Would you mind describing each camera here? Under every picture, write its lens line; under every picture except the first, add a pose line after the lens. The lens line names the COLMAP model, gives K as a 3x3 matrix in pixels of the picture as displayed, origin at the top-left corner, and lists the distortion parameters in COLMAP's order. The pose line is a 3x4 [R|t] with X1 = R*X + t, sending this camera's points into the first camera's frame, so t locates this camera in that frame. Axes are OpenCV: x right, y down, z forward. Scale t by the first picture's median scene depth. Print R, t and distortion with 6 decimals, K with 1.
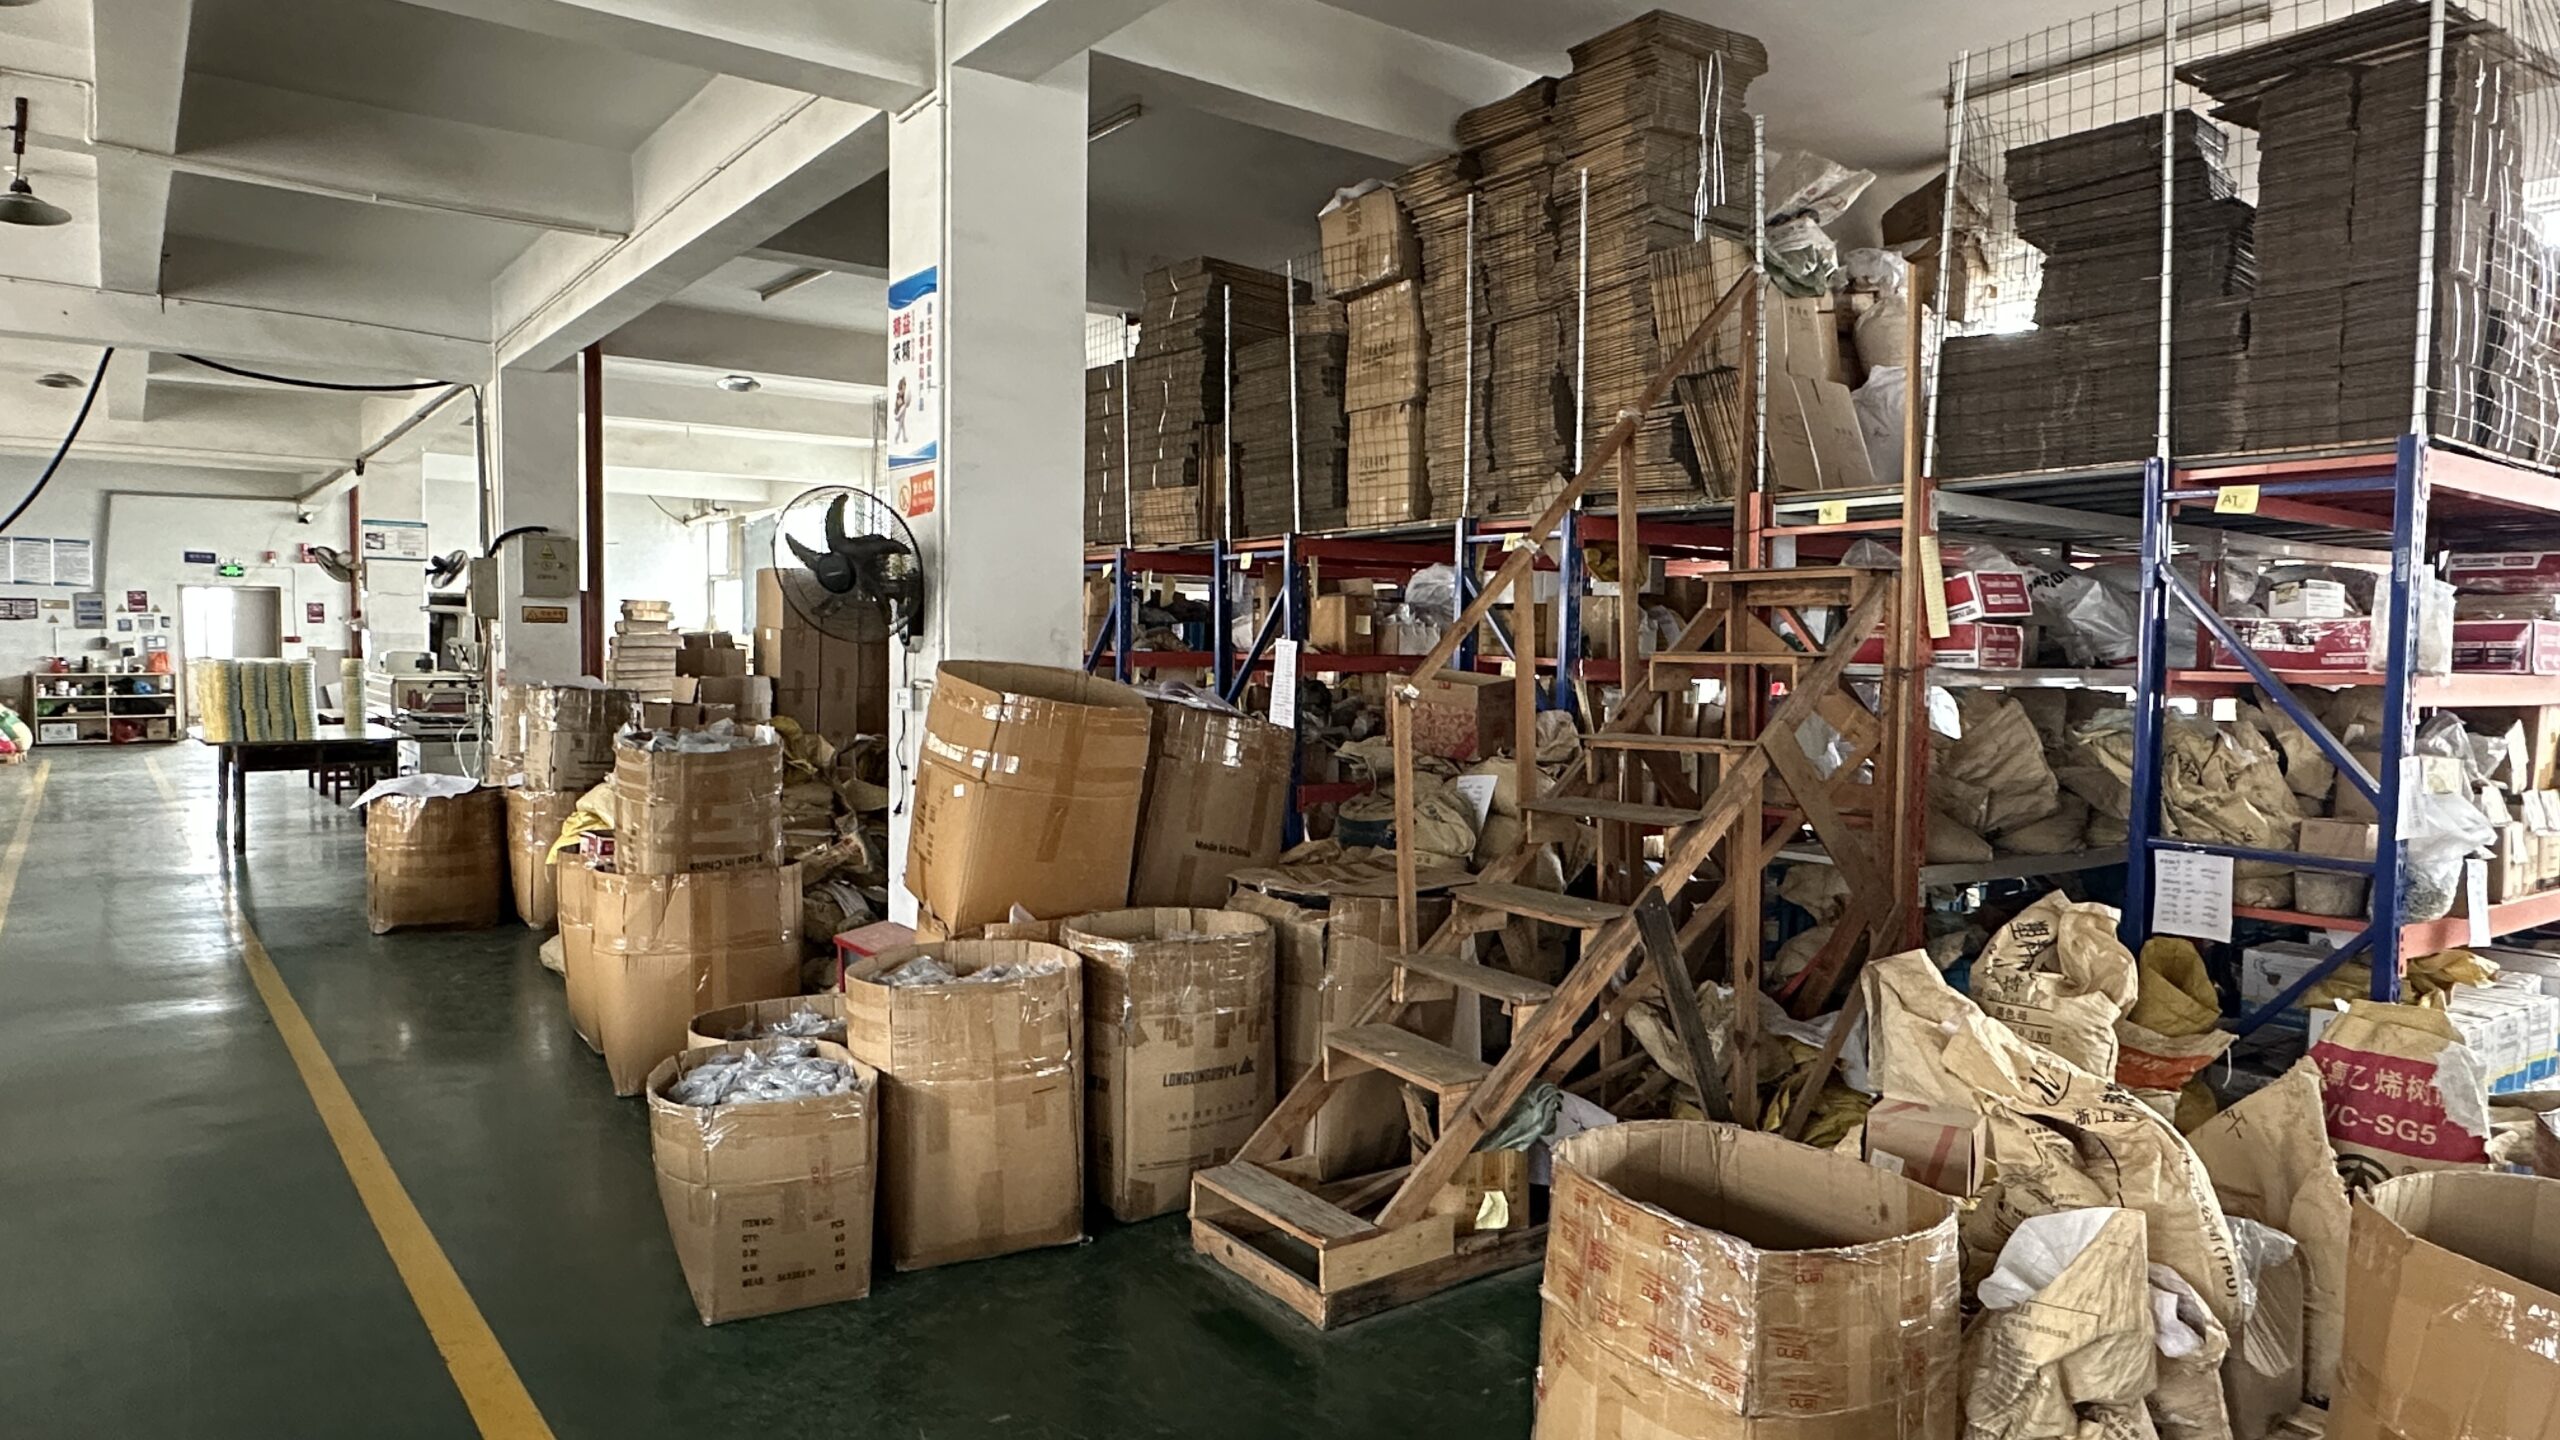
lens RADIAL K [[1532.5, 0, 1284.2], [0, 1532.5, 718.1], [0, 0, 1]] dist [0.010354, 0.001985]
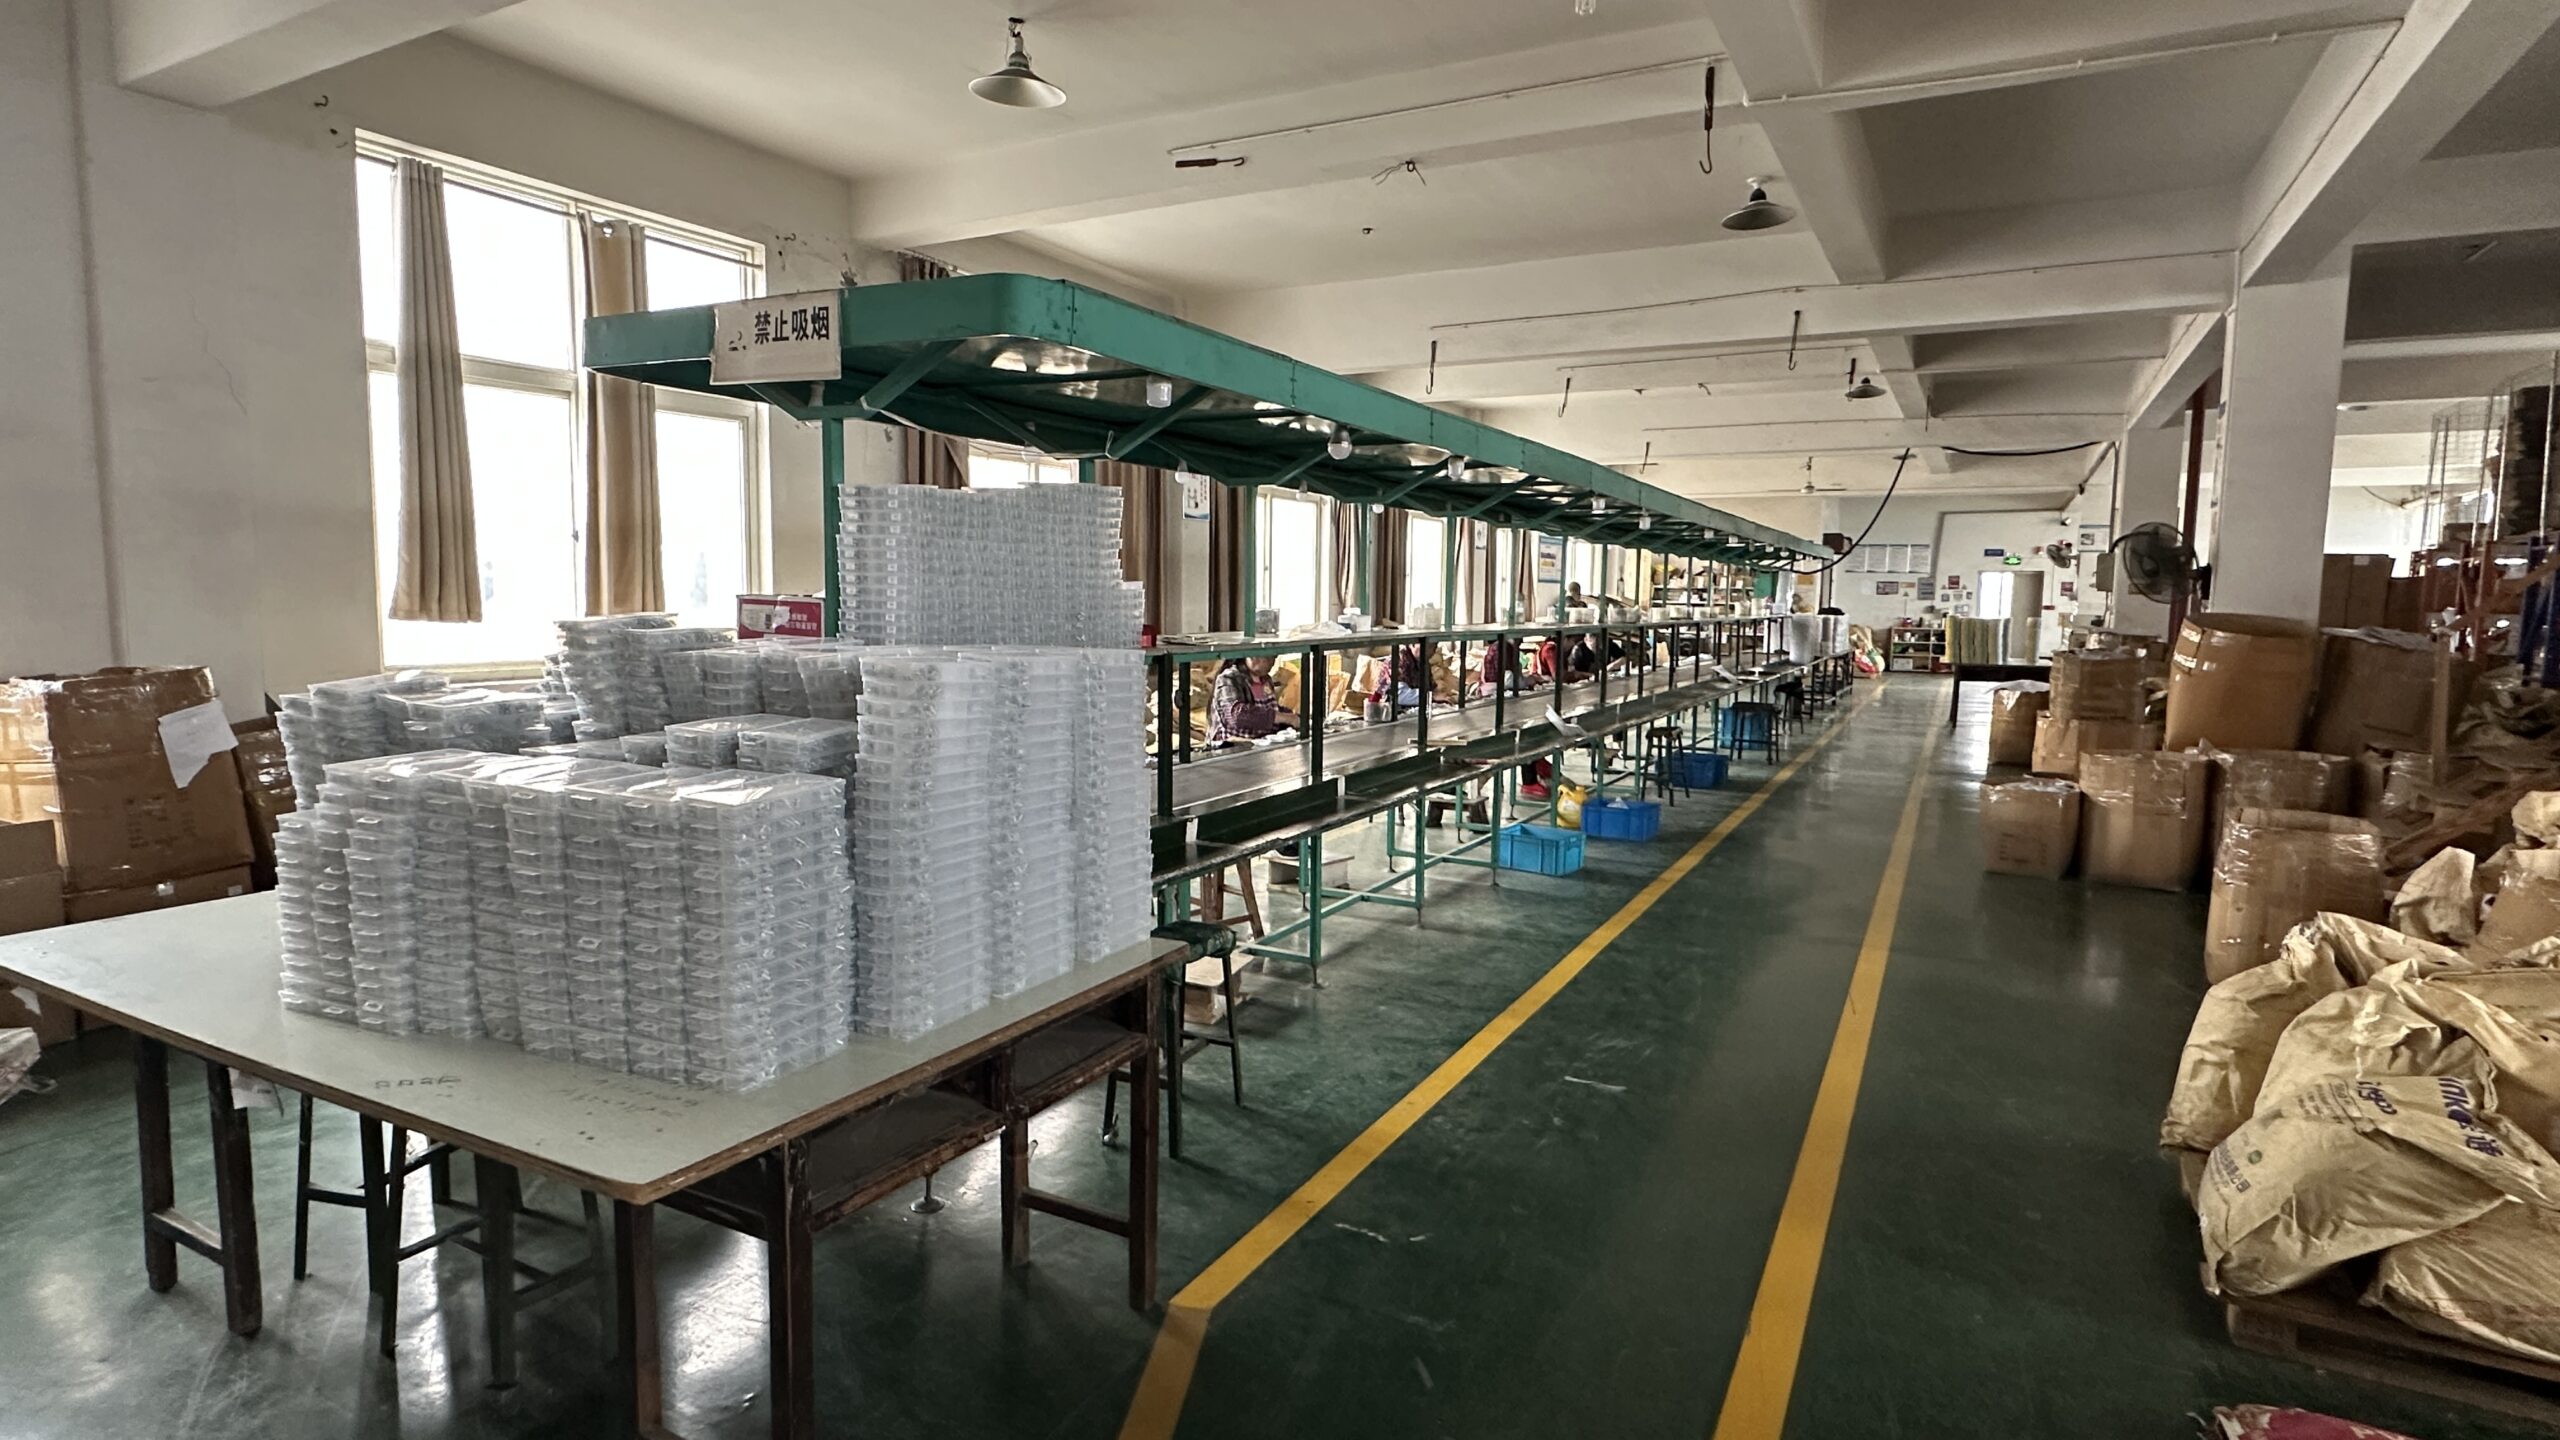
lens RADIAL K [[1299.7, 0, 1283.0], [0, 1299.7, 721.0], [0, 0, 1]] dist [-0.001707, -0.000171]
pose [[0.412050, 0.086317, -0.907063, 0.188007], [-0.056998, 0.995995, 0.068887, 0.012425], [0.909377, 0.023316, 0.415320, -0.165161]]
